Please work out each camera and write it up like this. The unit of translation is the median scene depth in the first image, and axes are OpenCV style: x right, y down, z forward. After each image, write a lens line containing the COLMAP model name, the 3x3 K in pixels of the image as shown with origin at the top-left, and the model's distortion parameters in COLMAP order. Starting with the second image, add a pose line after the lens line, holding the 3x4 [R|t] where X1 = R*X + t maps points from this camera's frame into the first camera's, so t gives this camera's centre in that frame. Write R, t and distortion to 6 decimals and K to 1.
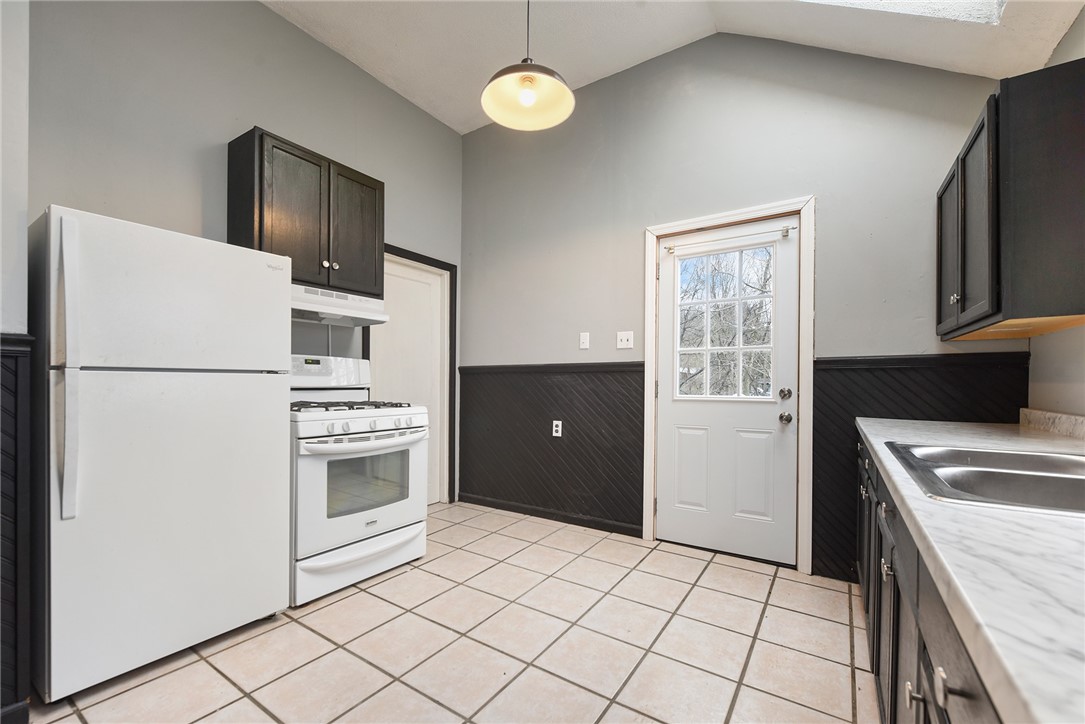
lens RADIAL K [[437.2, 0, 537.5], [0, 437.2, 377.9], [0, 0, 1]] dist [0.000474, -0.000690]
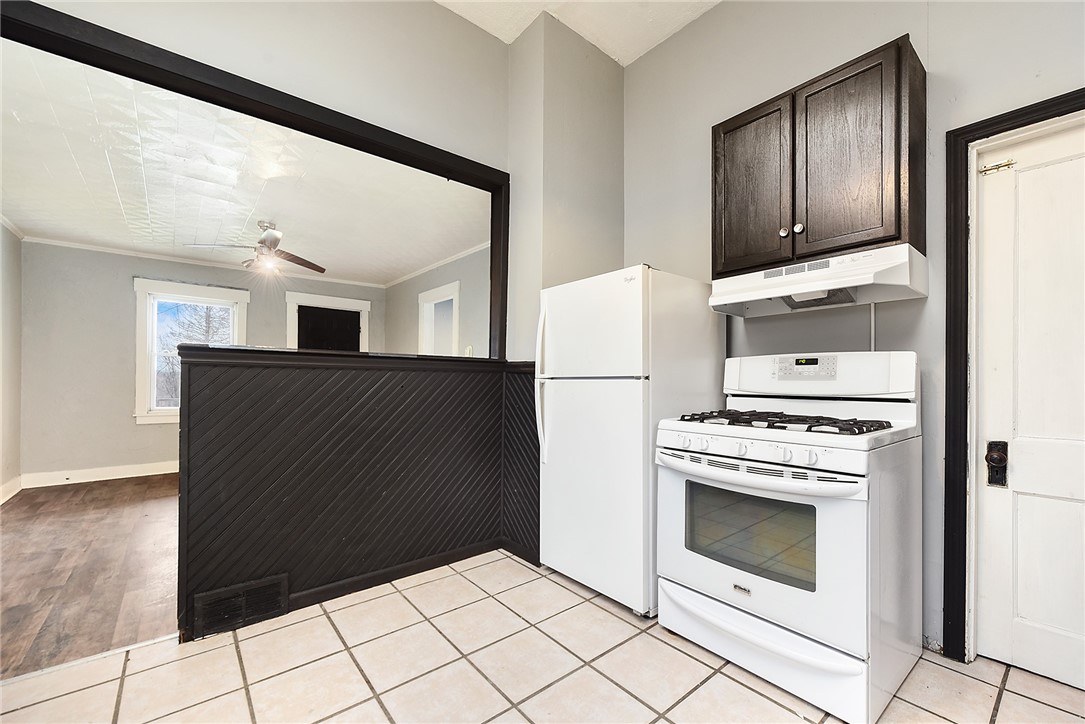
lens RADIAL K [[437.2, 0, 559.2], [0, 437.2, 383.2], [0, 0, 1]] dist [0.000474, -0.000690]
pose [[-0.246324, -0.010138, -0.969135, 0.328299], [0.000153, 0.999945, -0.010499, 0.008218], [0.969188, -0.002735, -0.246309, 0.786456]]
